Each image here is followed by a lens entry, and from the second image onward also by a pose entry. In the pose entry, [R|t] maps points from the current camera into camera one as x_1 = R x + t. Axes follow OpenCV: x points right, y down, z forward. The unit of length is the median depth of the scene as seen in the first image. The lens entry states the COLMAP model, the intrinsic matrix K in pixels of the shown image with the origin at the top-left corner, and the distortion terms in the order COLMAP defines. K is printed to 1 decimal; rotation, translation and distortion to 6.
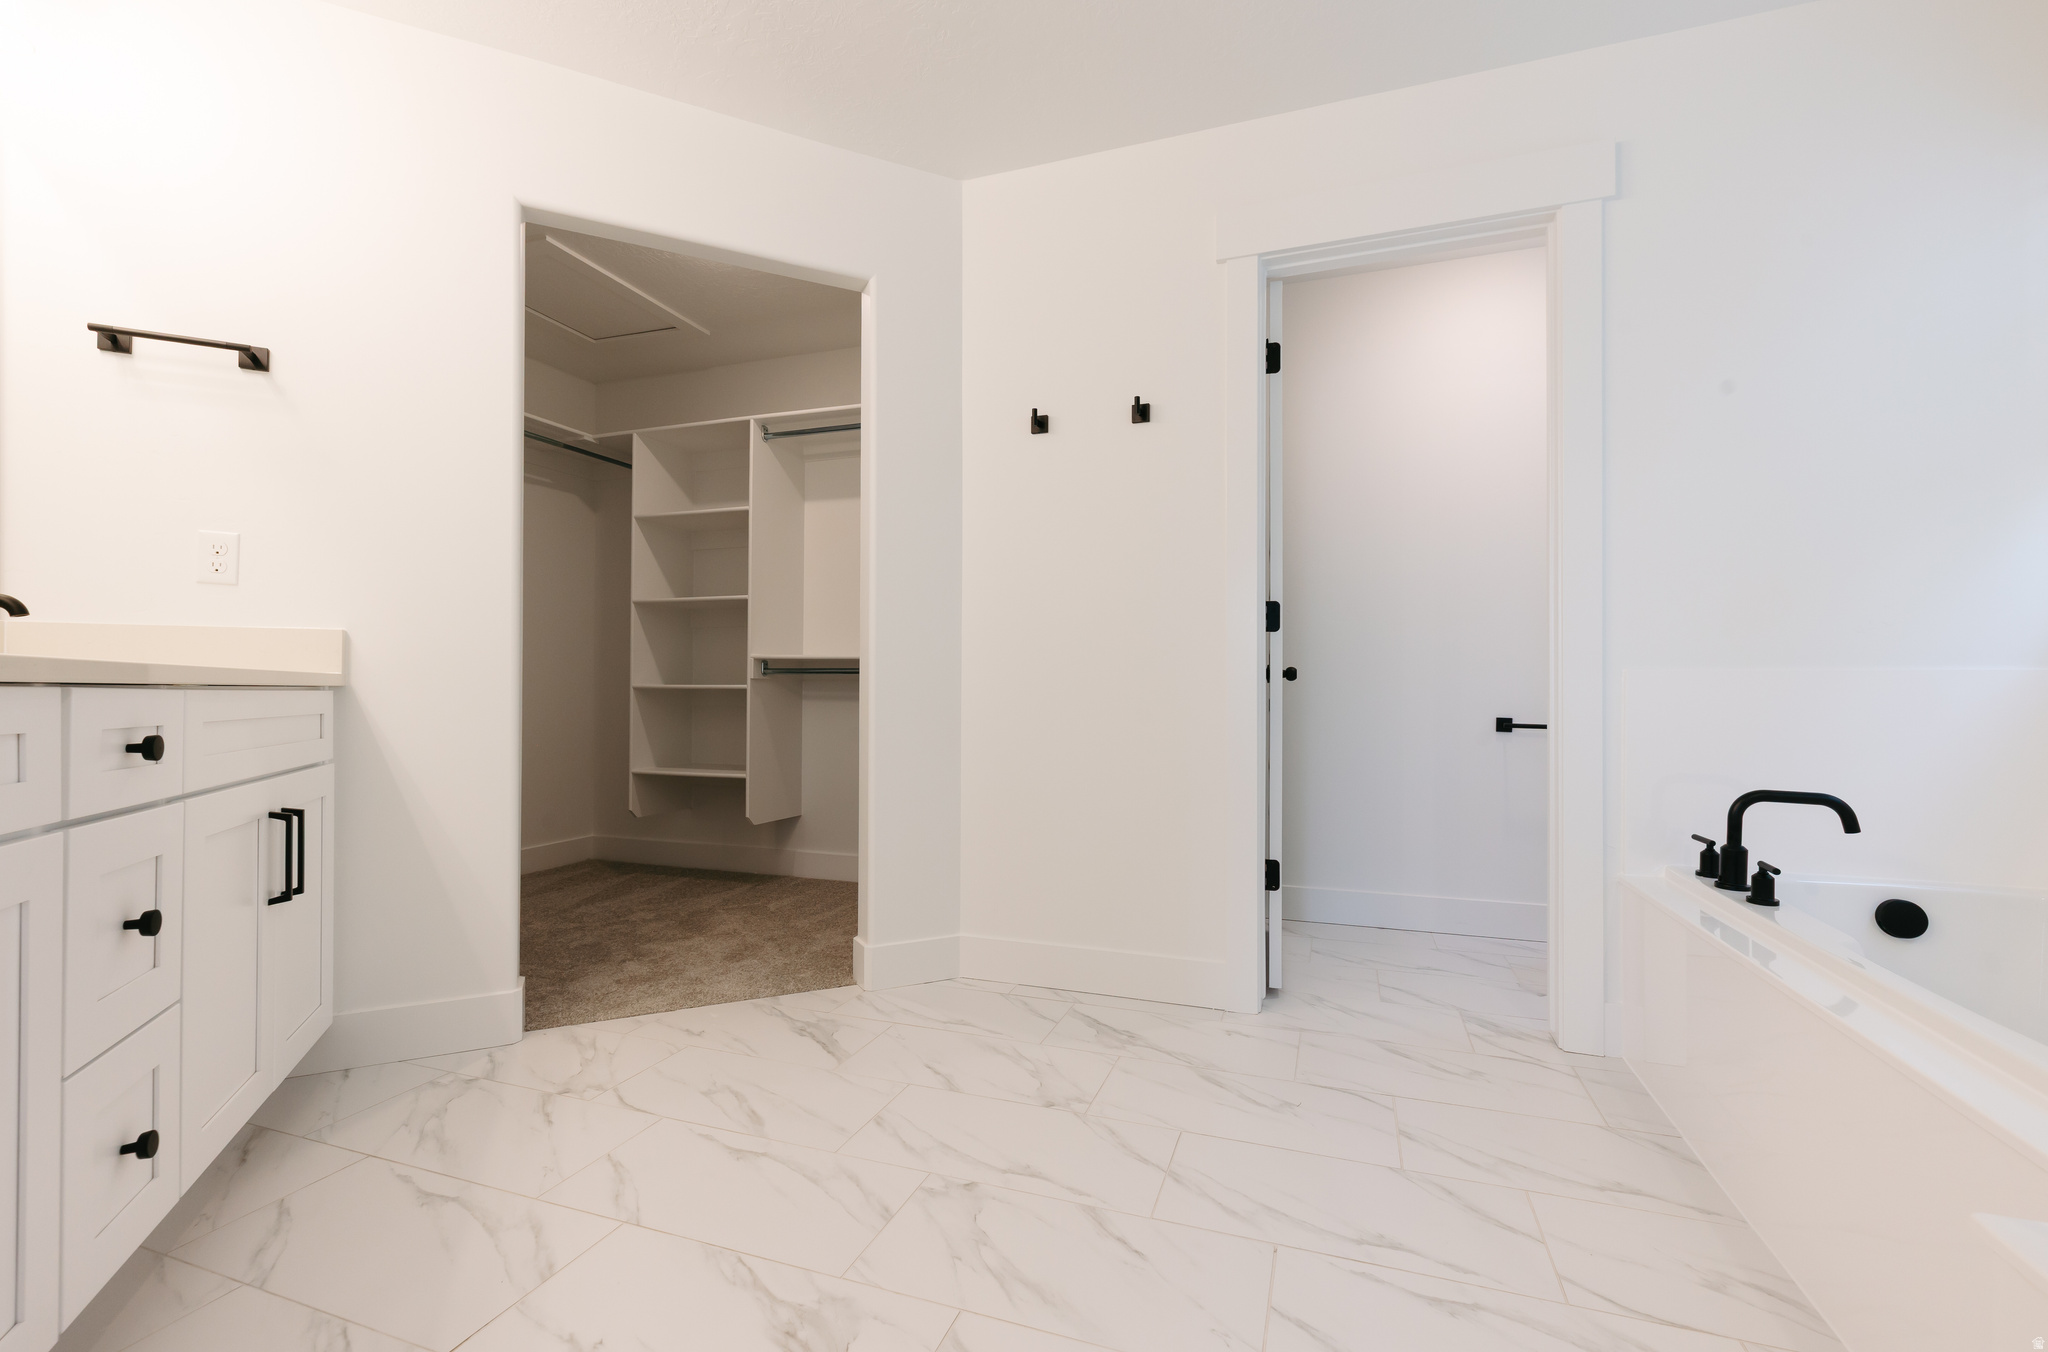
lens RADIAL K [[871.7, 0, 1024.0], [0, 871.7, 676.0], [0, 0, 1]] dist [-0.000694, -0.000139]
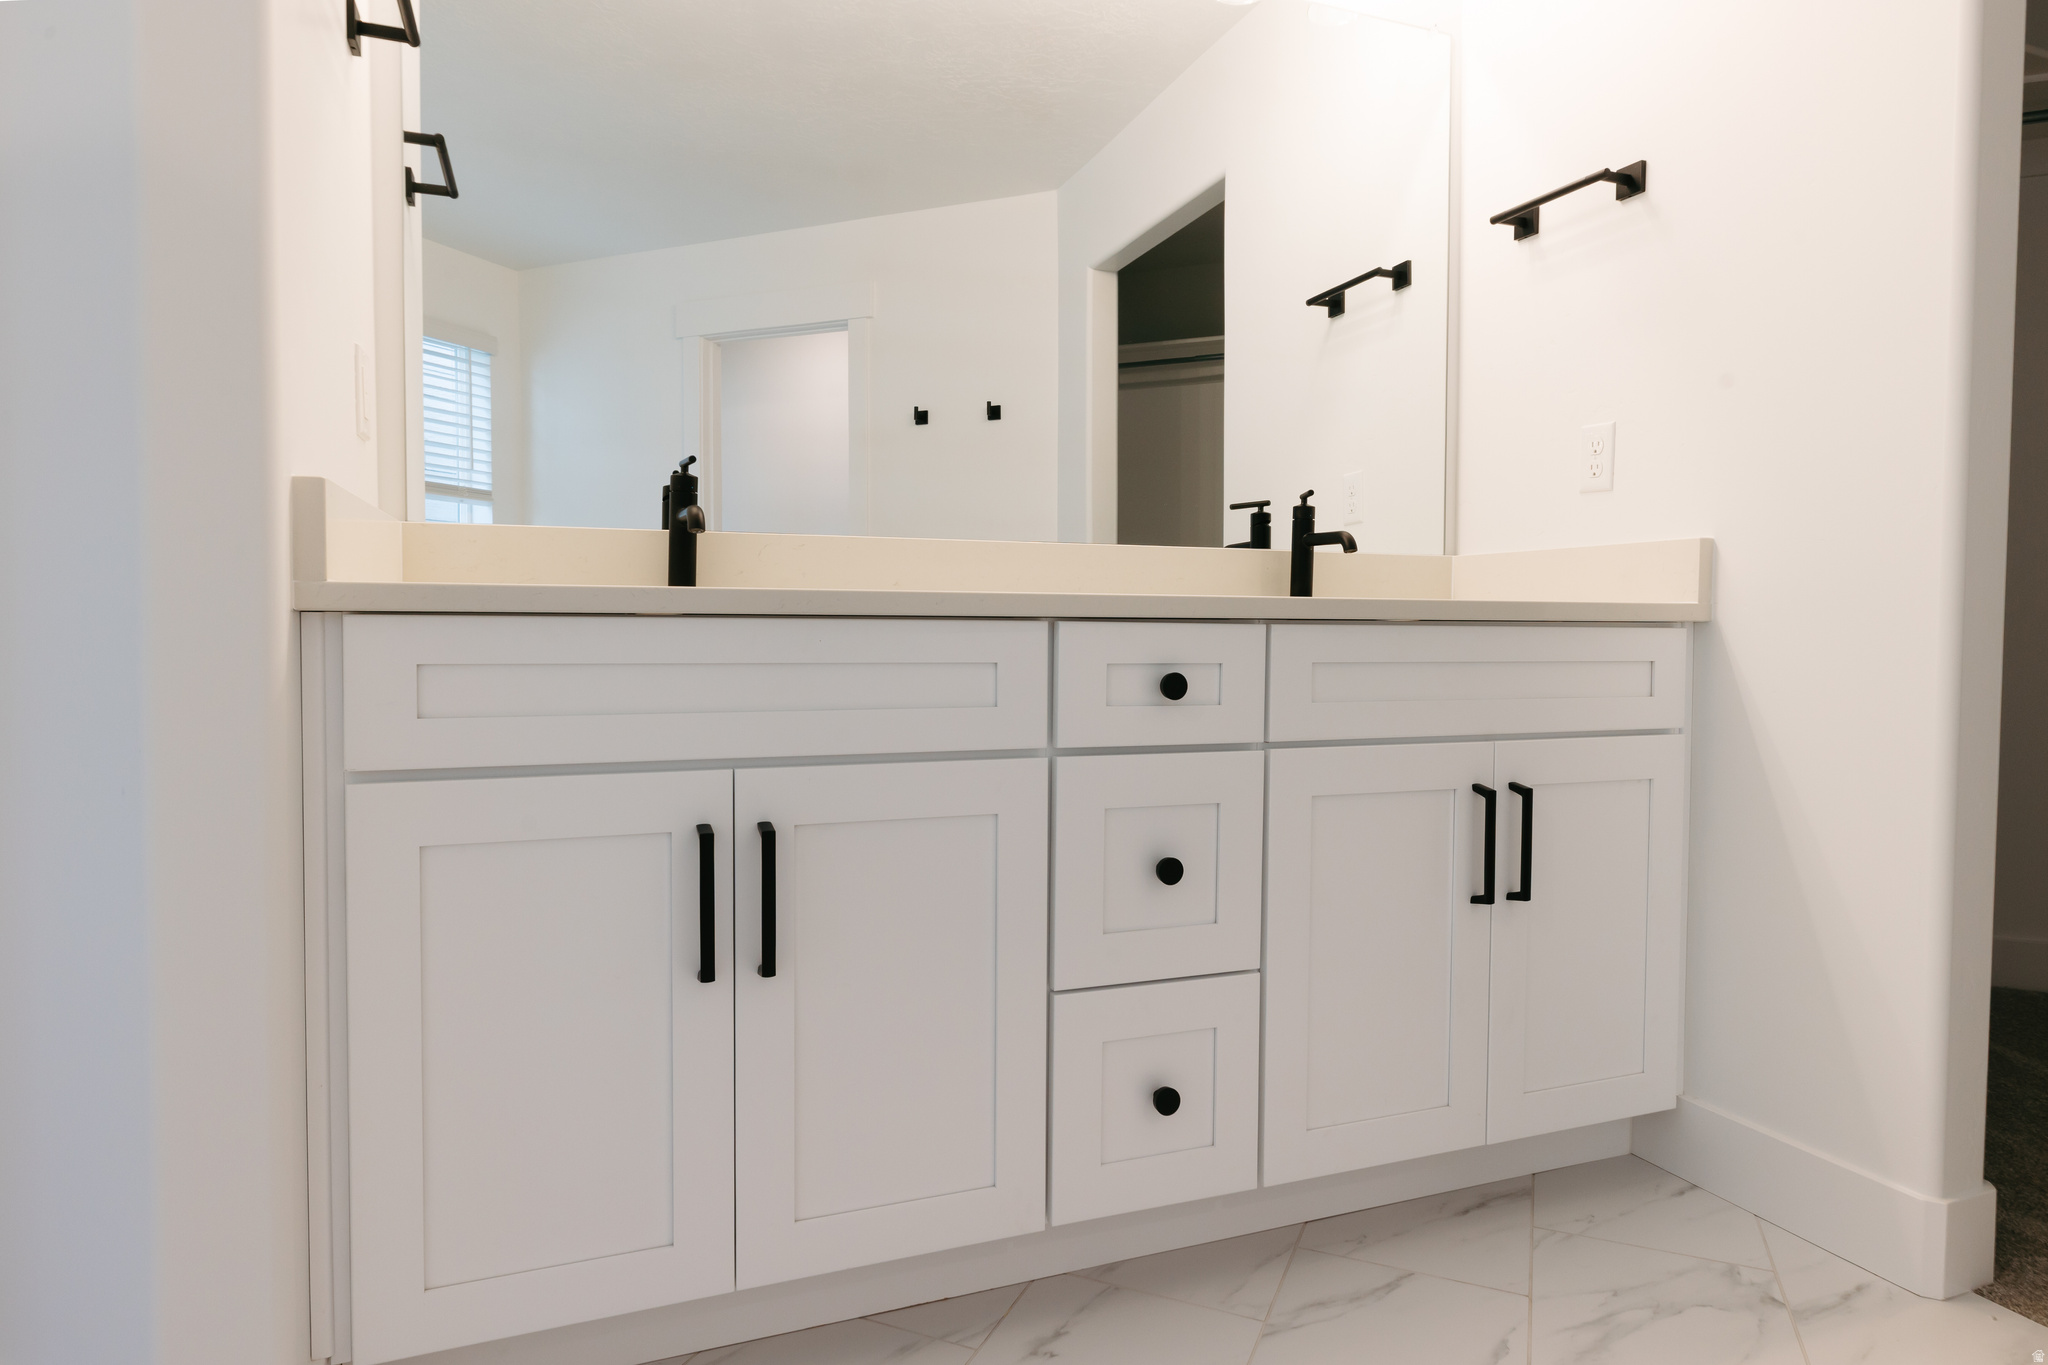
lens RADIAL K [[1193.5, 0, 1026.3], [0, 1193.5, 663.7], [0, 0, 1]] dist [0.000641, -0.000836]
pose [[-0.066911, 0.025743, -0.997427, 0.177585], [0.013932, 0.999594, 0.024865, 0.014384], [0.997662, -0.012232, -0.067242, 0.559668]]
